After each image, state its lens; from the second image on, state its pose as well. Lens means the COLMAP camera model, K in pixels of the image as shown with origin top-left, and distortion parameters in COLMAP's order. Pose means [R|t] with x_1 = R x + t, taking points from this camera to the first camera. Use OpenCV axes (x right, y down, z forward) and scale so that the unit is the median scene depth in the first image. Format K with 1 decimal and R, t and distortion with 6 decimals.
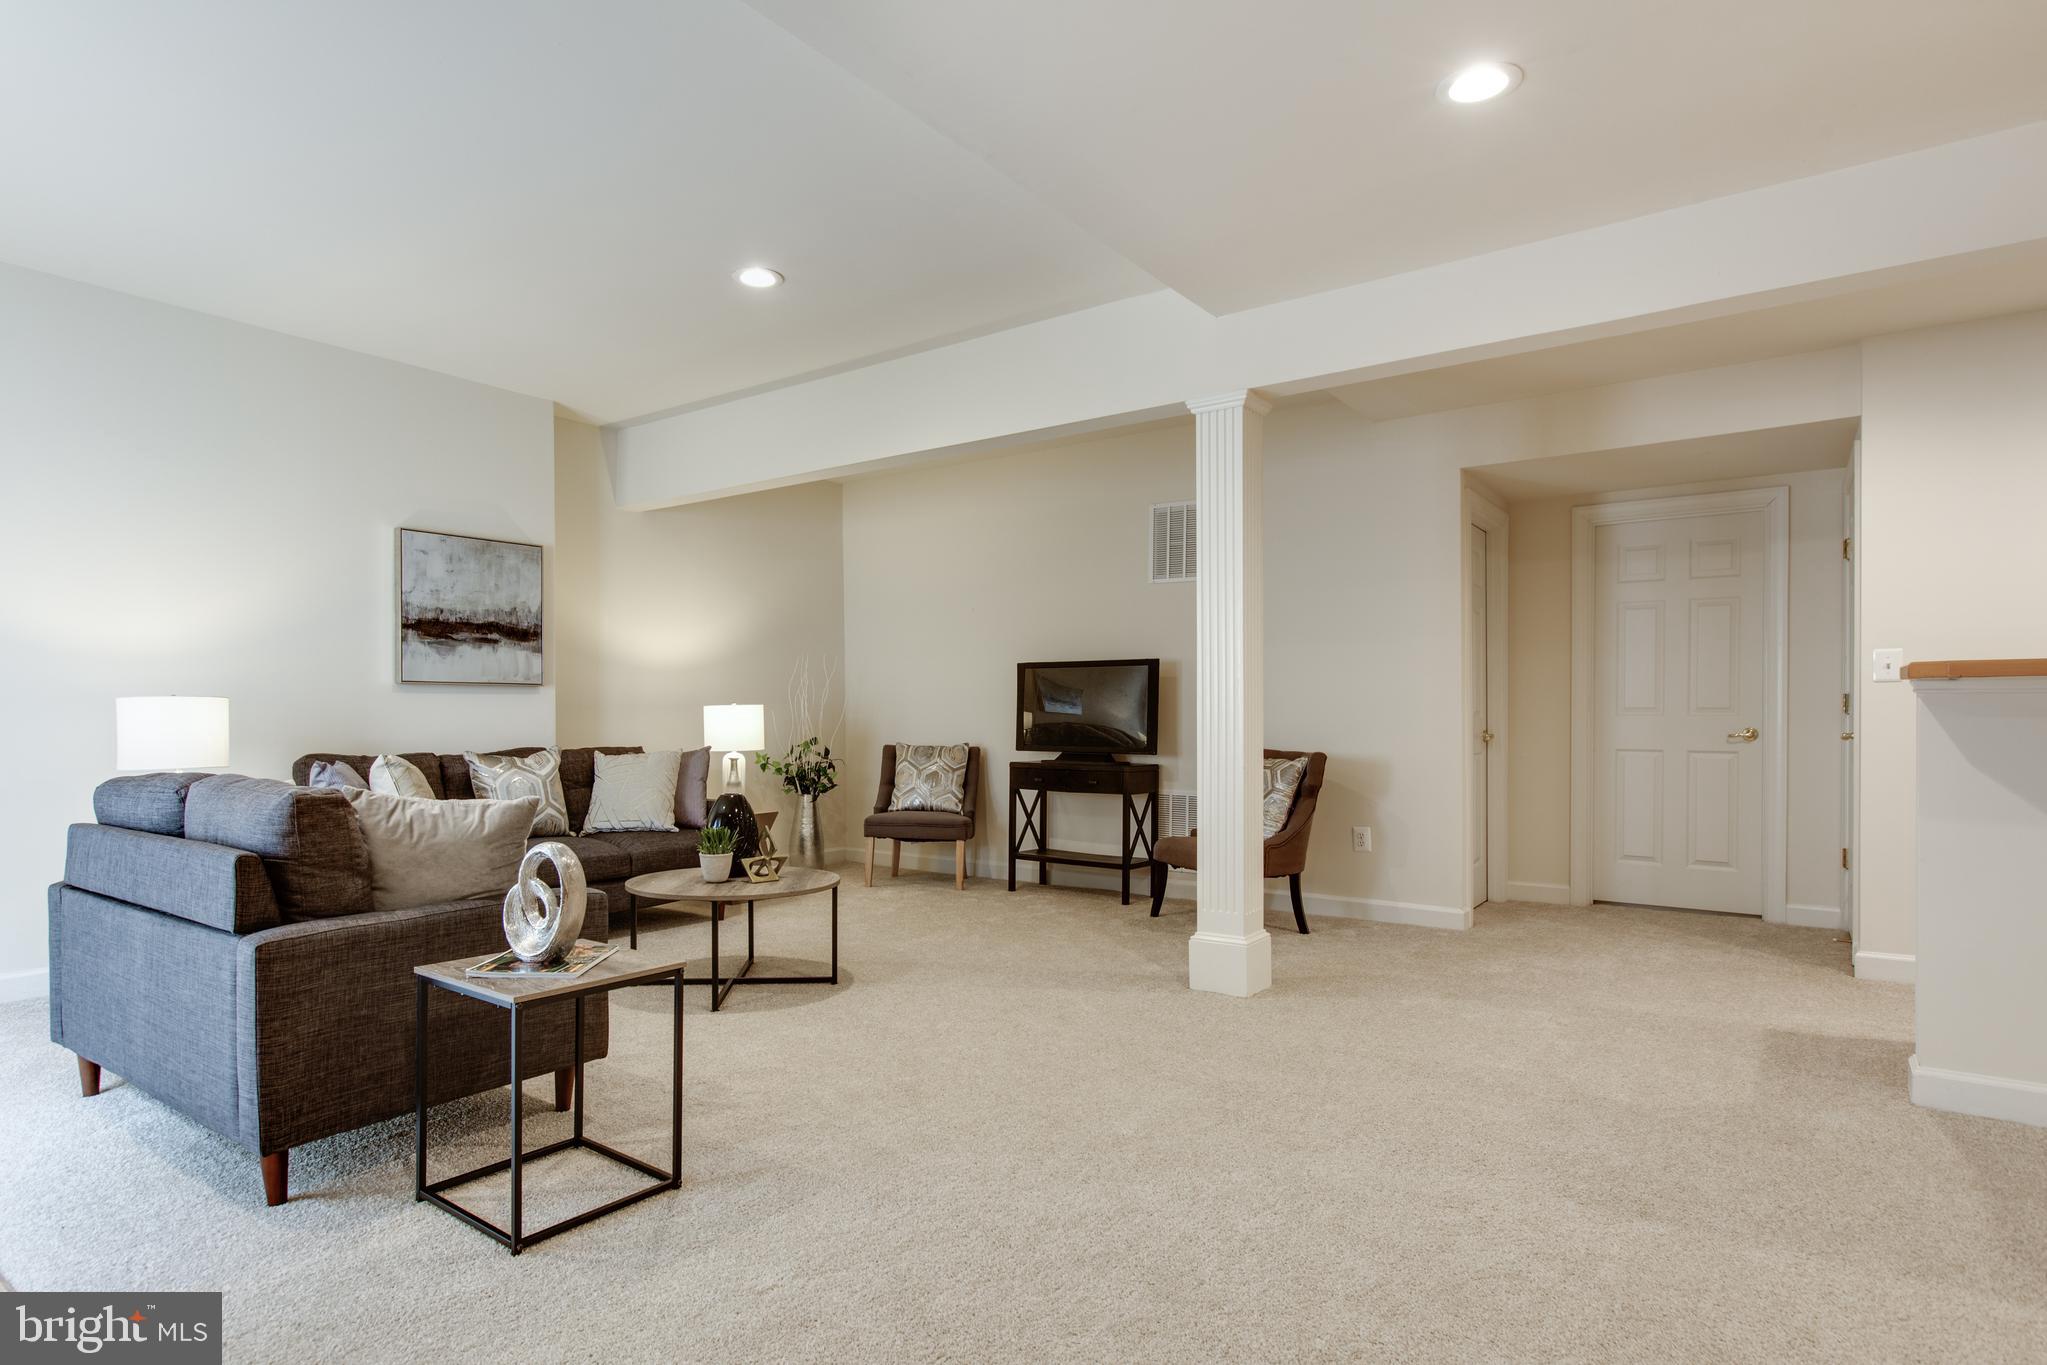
lens RADIAL K [[1127.9, 0, 1023.8], [0, 1127.9, 725.1], [0, 0, 1]] dist [0.000088, -0.000046]
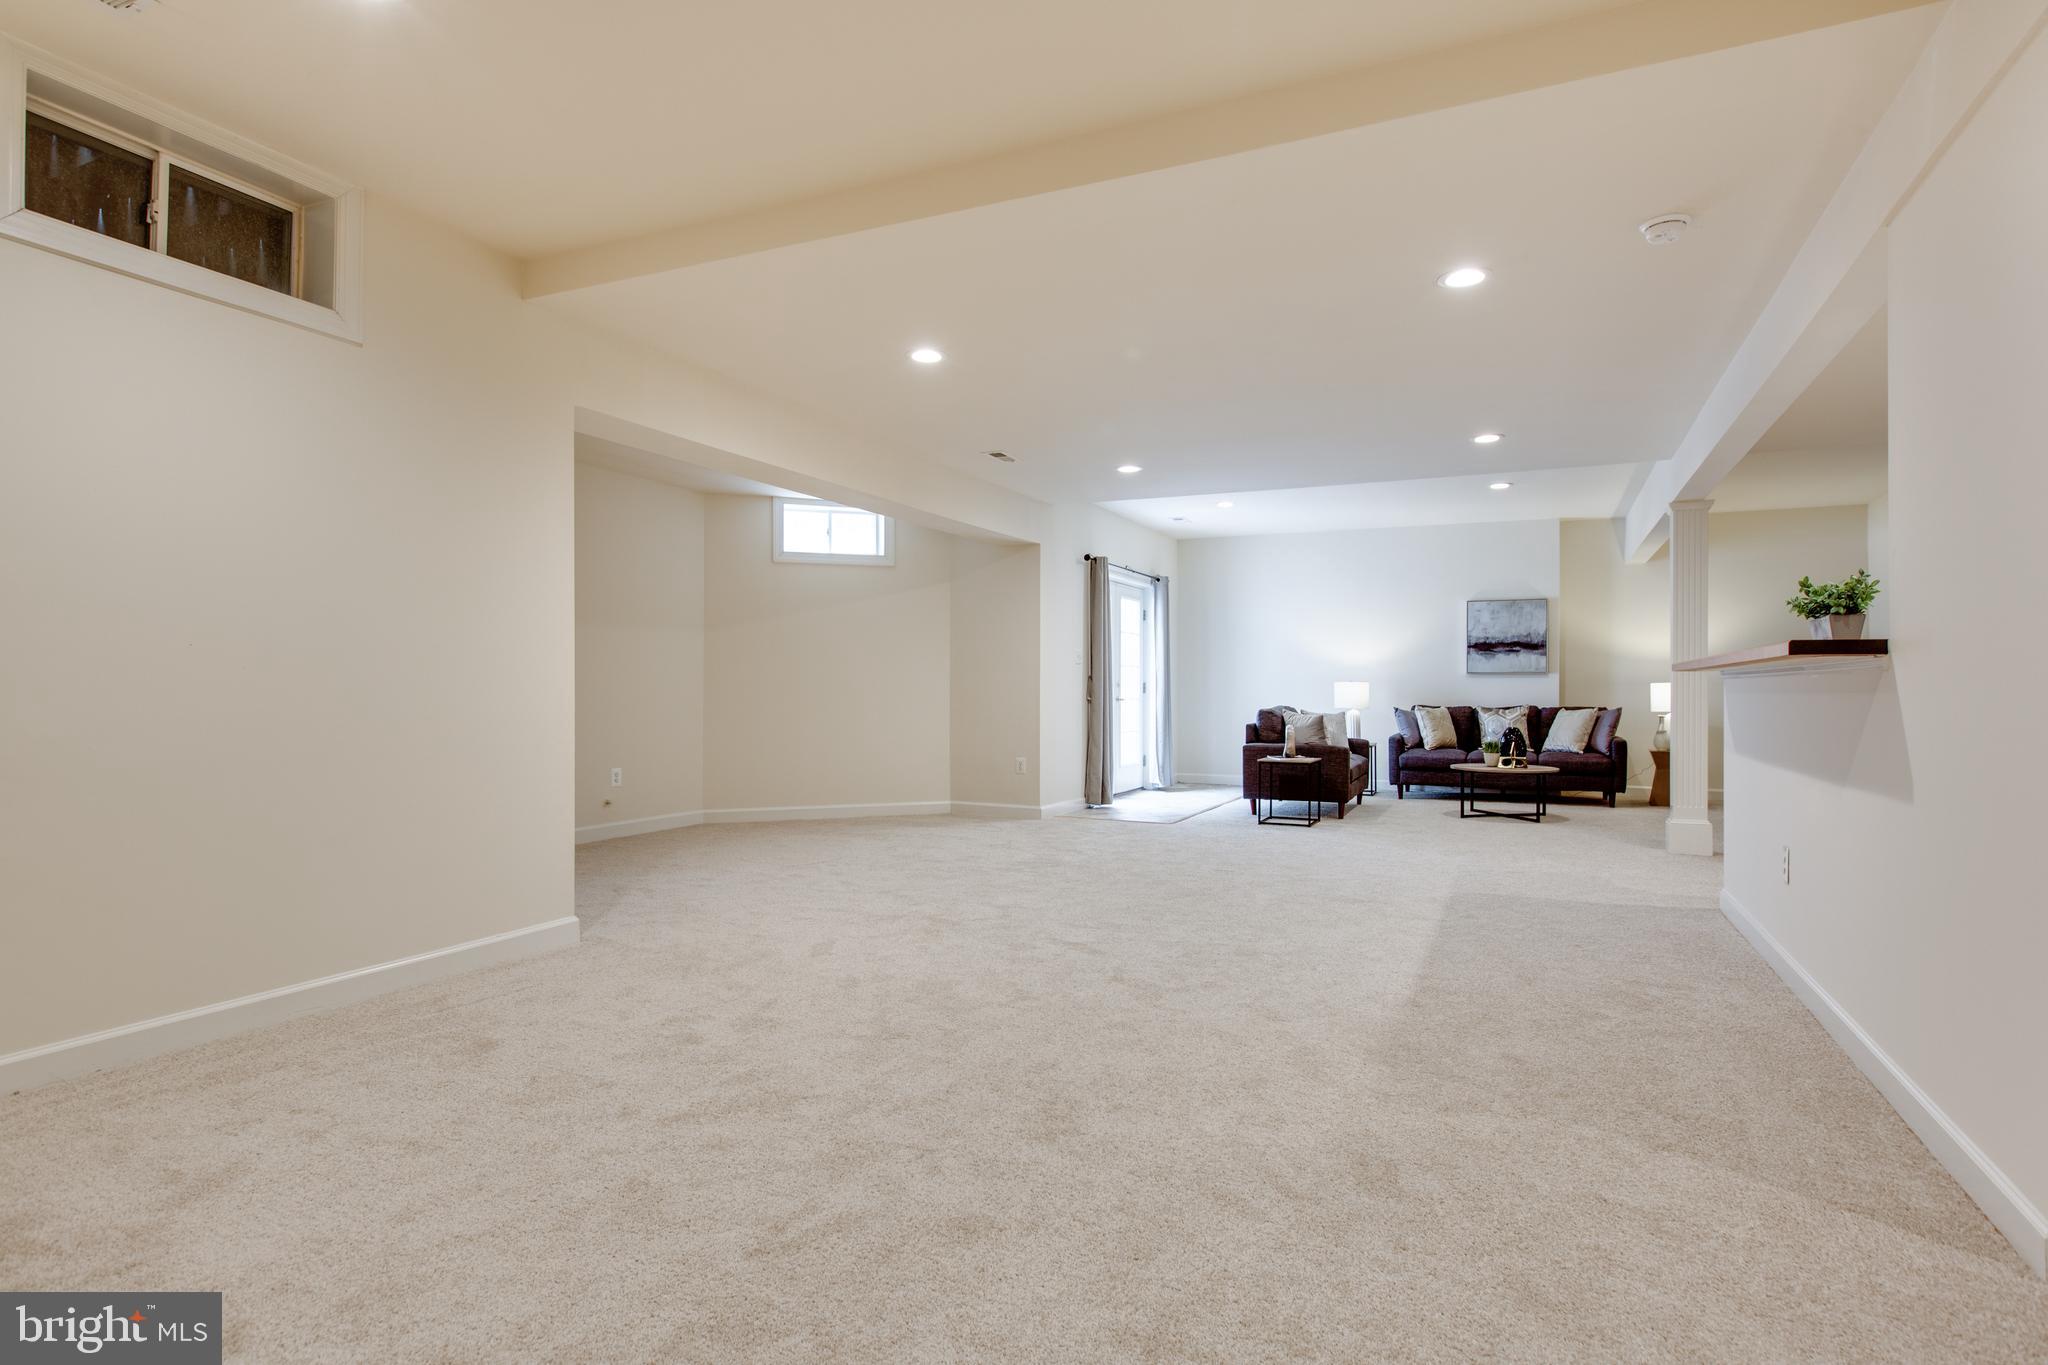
lens RADIAL K [[922.5, 0, 1029.1], [0, 922.5, 690.4], [0, 0, 1]] dist [0.002151, 0.000423]
pose [[0.218685, 0.006356, -0.975775, 0.929078], [-0.009093, 0.999949, 0.004476, -0.005216], [0.975753, 0.007894, 0.218731, -0.184835]]
